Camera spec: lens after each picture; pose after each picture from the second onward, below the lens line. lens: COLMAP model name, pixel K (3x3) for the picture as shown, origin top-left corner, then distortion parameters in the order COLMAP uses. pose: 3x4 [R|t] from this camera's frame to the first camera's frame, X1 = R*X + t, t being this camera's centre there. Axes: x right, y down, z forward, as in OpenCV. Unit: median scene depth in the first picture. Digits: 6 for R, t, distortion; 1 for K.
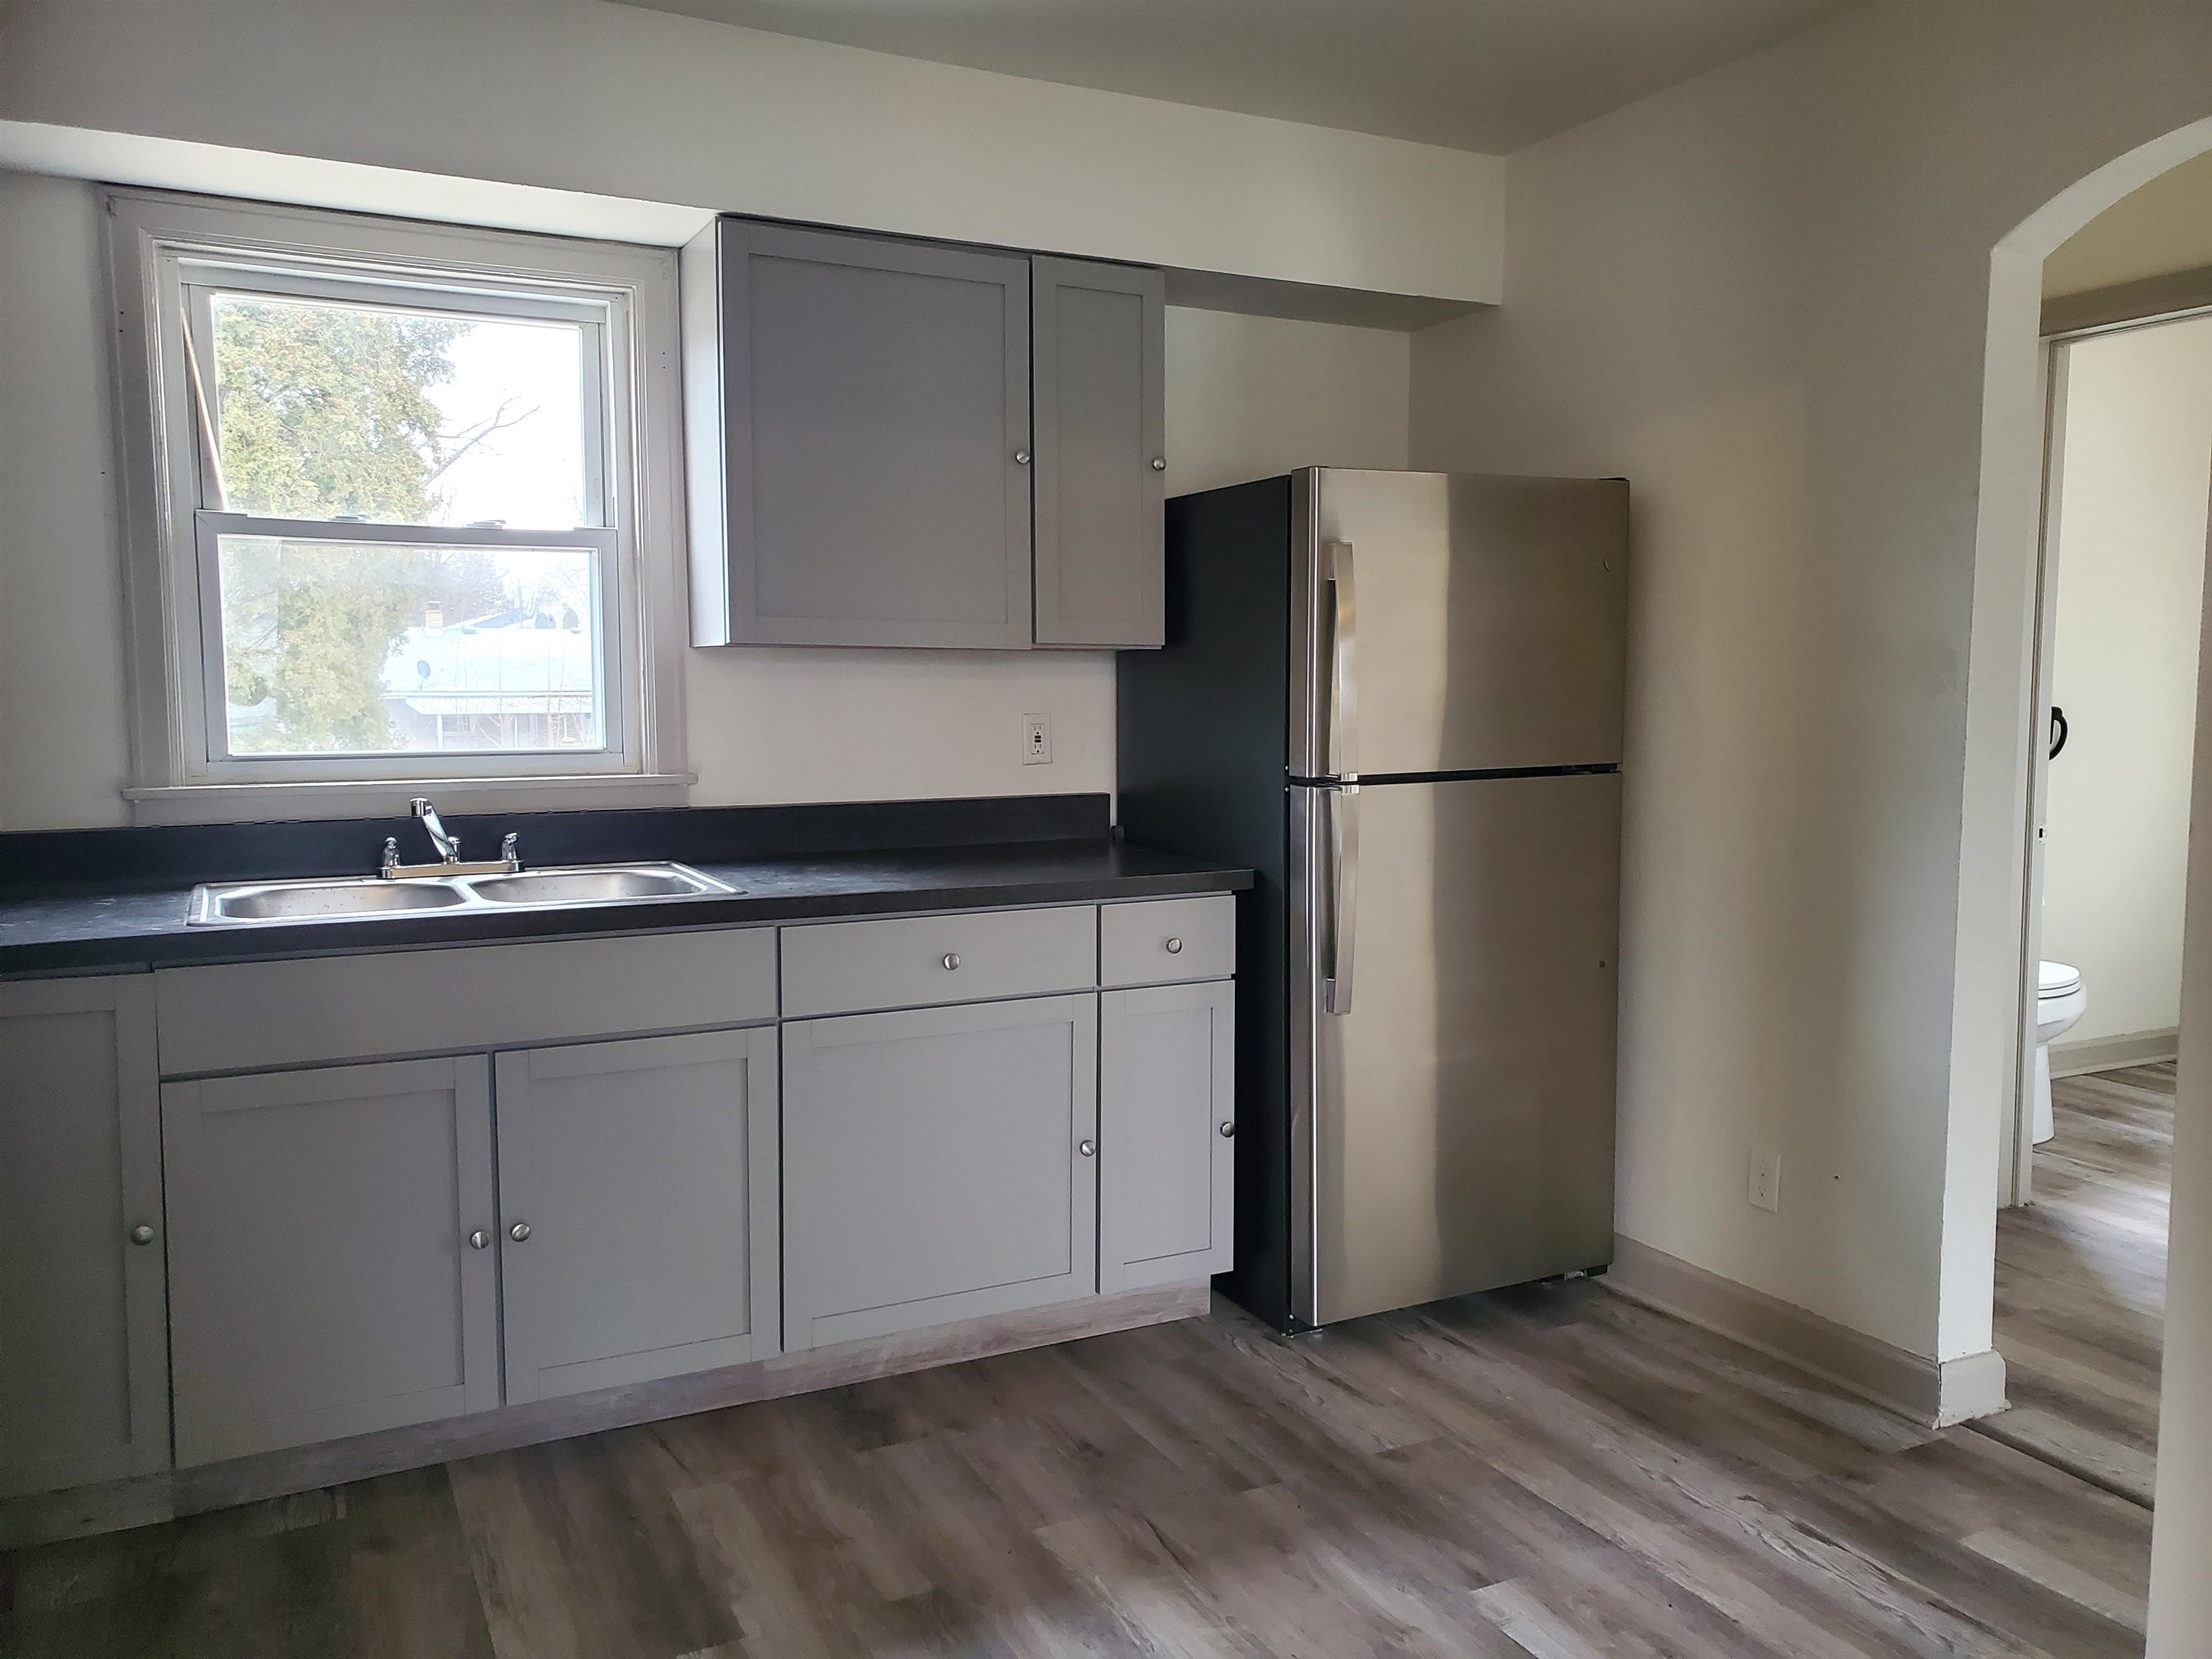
lens RADIAL K [[1686.5, 0, 1106.4], [0, 1686.5, 822.5], [0, 0, 1]] dist [0.006389, 0.005832]
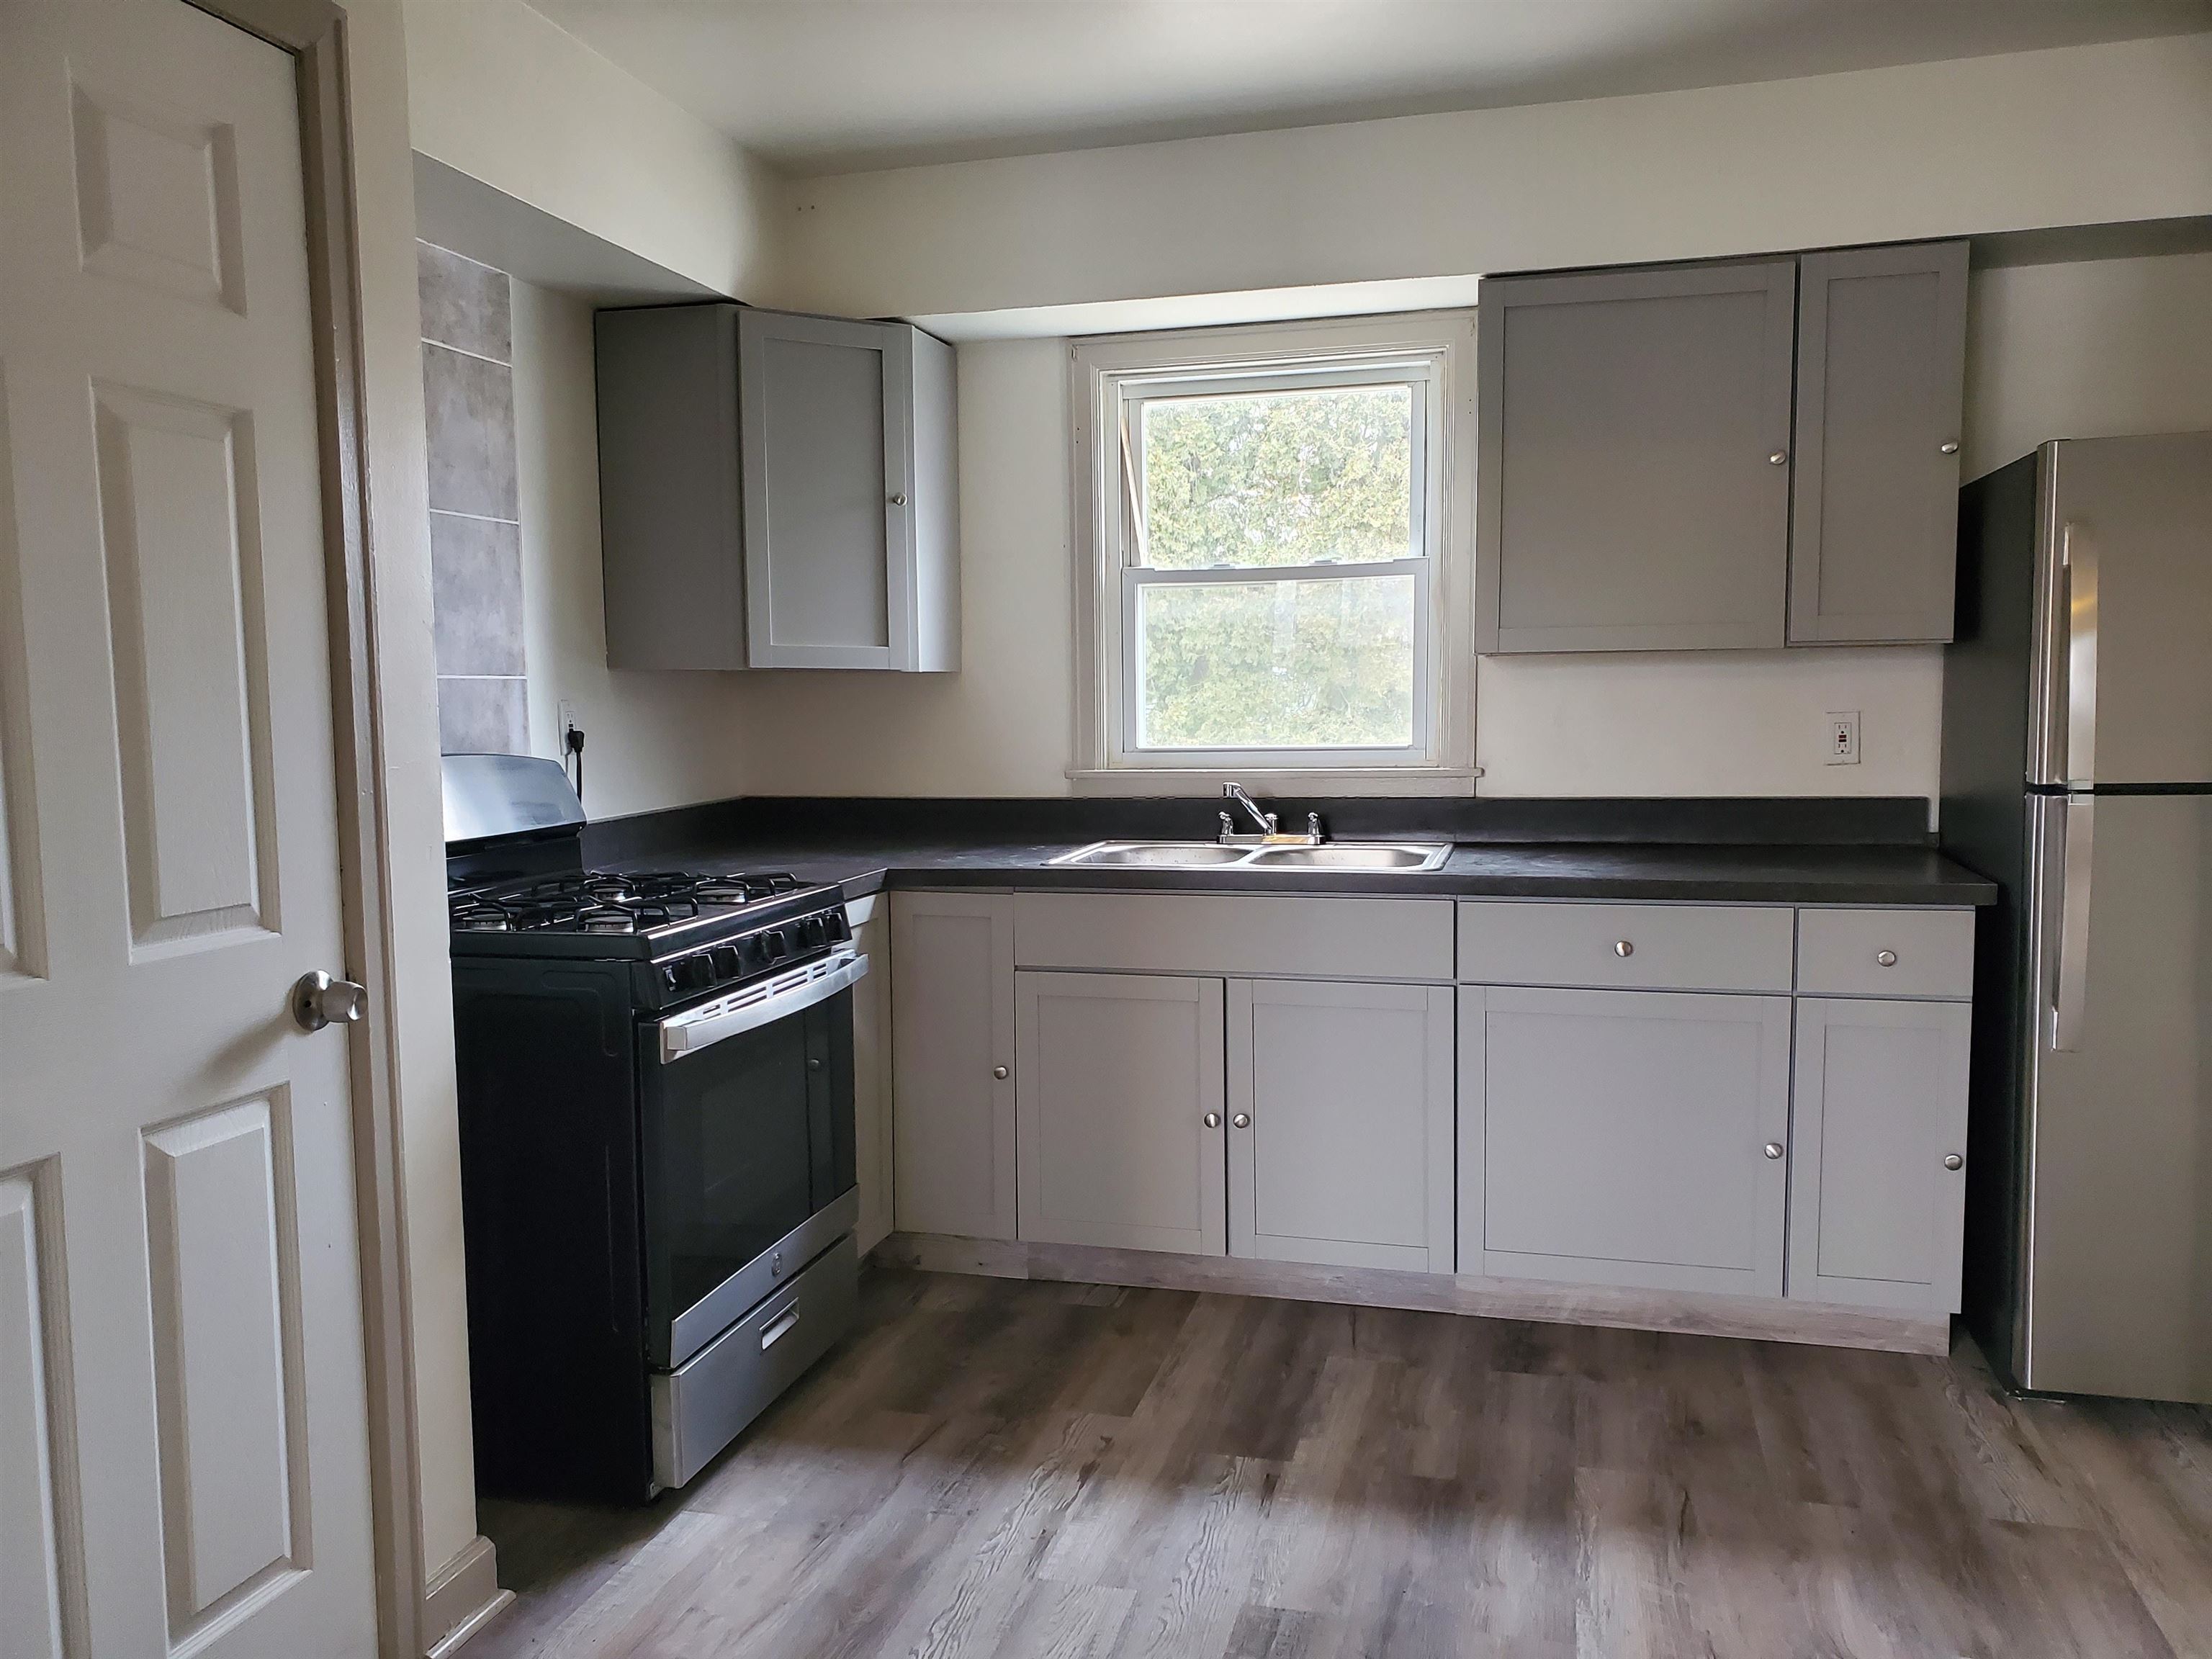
lens RADIAL K [[1676.6, 0, 1106.0], [0, 1676.6, 829.5], [0, 0, 1]] dist [0.008252, 0.004438]
pose [[0.740690, 0.044943, -0.670342, 0.369060], [-0.040851, 0.998927, 0.021835, -0.001970], [0.670604, 0.011211, 0.741731, -0.008967]]
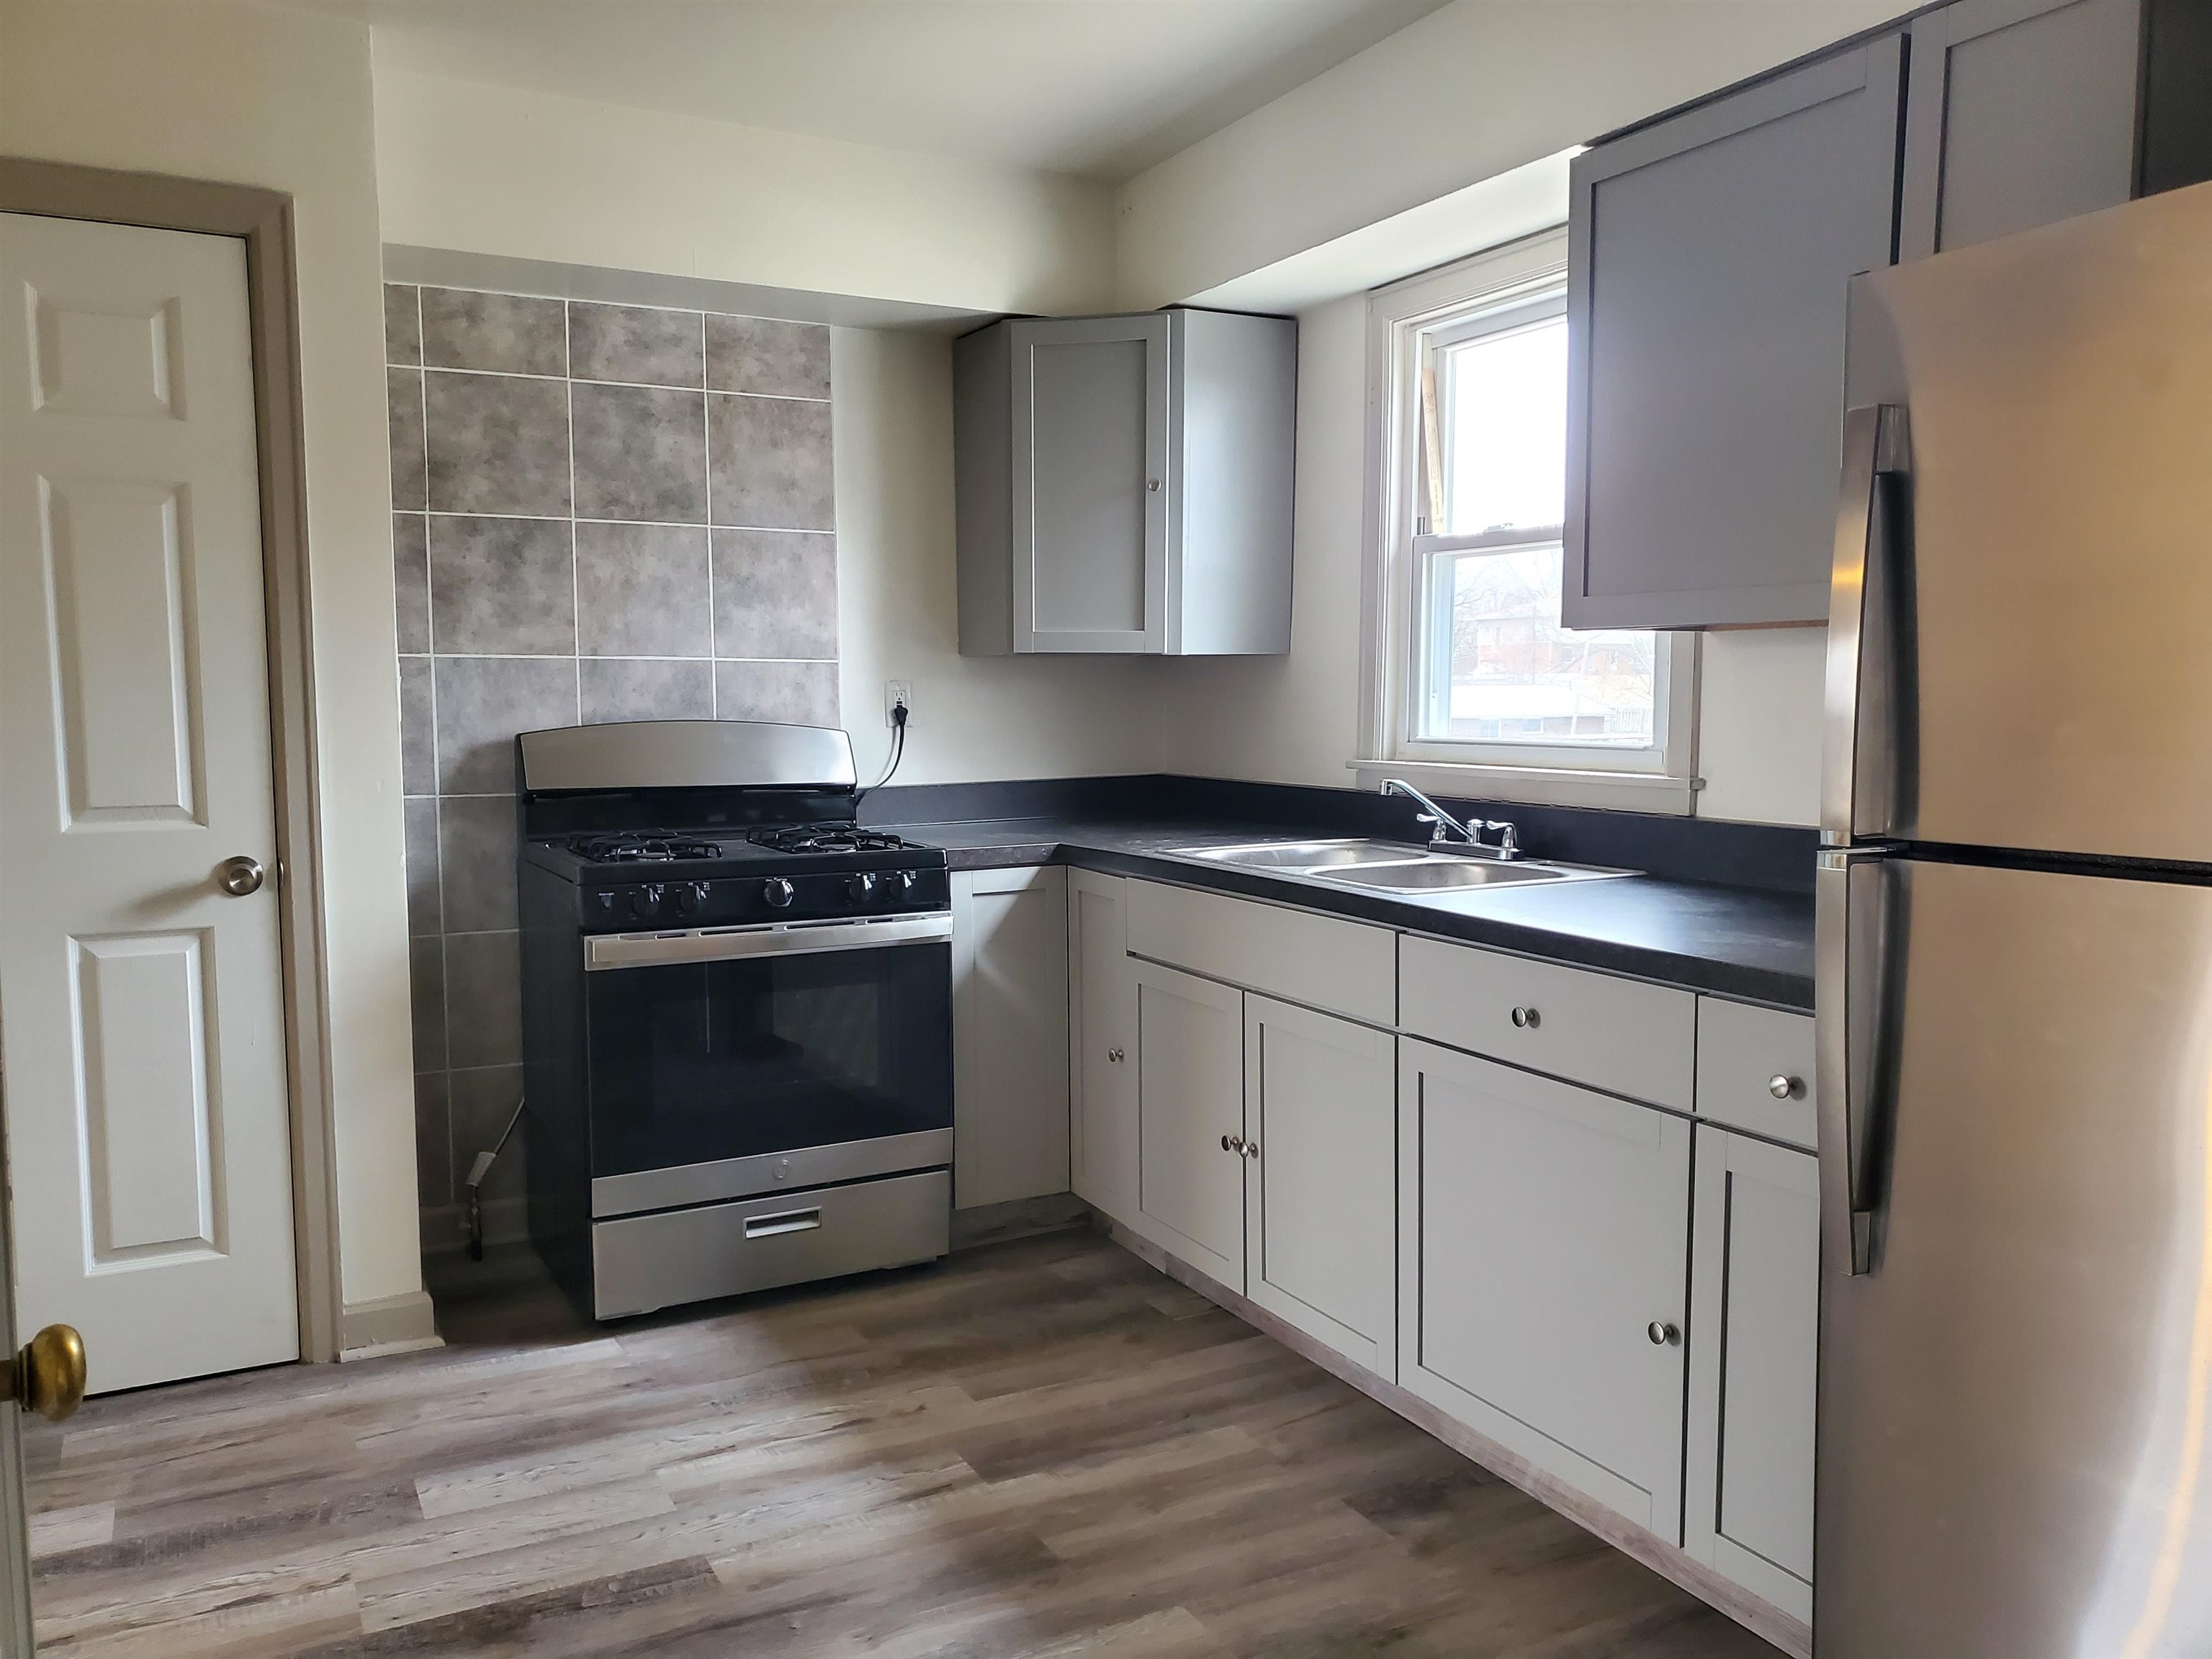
lens RADIAL K [[1682.5, 0, 1120.4], [0, 1682.5, 836.7], [0, 0, 1]] dist [0.056076, -0.121128]
pose [[0.021444, 0.084320, -0.996208, 0.693996], [-0.079037, 0.993462, 0.082386, -0.052694], [0.996641, 0.076970, 0.027968, 0.766154]]
